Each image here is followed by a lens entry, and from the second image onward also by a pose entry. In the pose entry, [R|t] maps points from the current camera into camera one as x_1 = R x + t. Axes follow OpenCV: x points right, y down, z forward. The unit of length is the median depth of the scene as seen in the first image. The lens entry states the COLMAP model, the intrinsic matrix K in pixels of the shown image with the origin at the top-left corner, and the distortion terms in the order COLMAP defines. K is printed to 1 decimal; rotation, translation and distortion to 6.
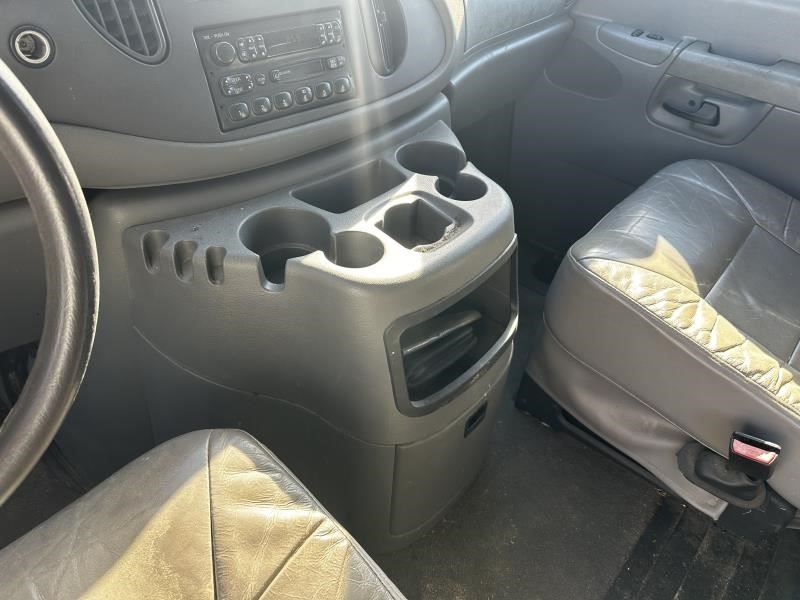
lens RADIAL K [[603.2, 0, 393.5], [0, 603.2, 297.6], [0, 0, 1]] dist [0.042079, -0.055278]
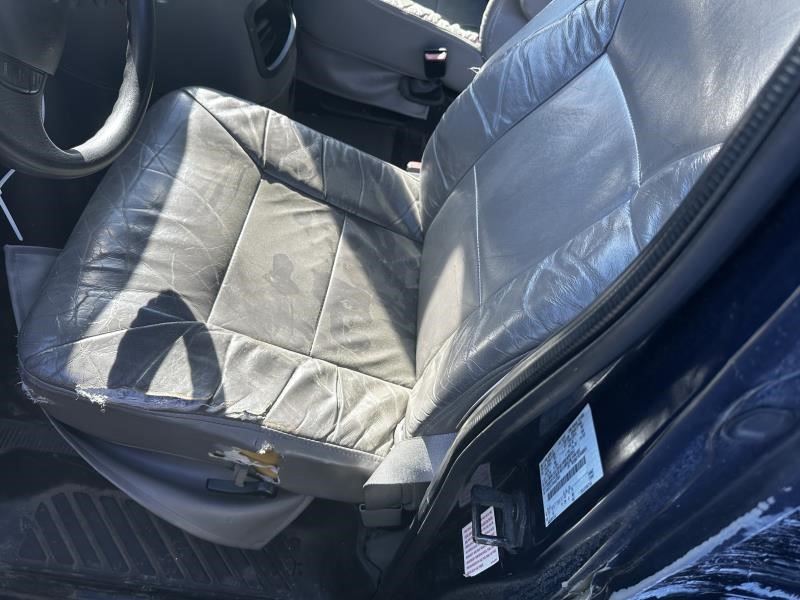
lens RADIAL K [[603.2, 0, 400.5], [0, 603.2, 304.6], [0, 0, 1]] dist [0.042079, -0.055278]
pose [[0.802961, -0.402879, 0.439251, -0.577658], [0.267501, 0.902158, 0.338458, 0.262706], [-0.532631, -0.154269, 0.832169, -0.566551]]
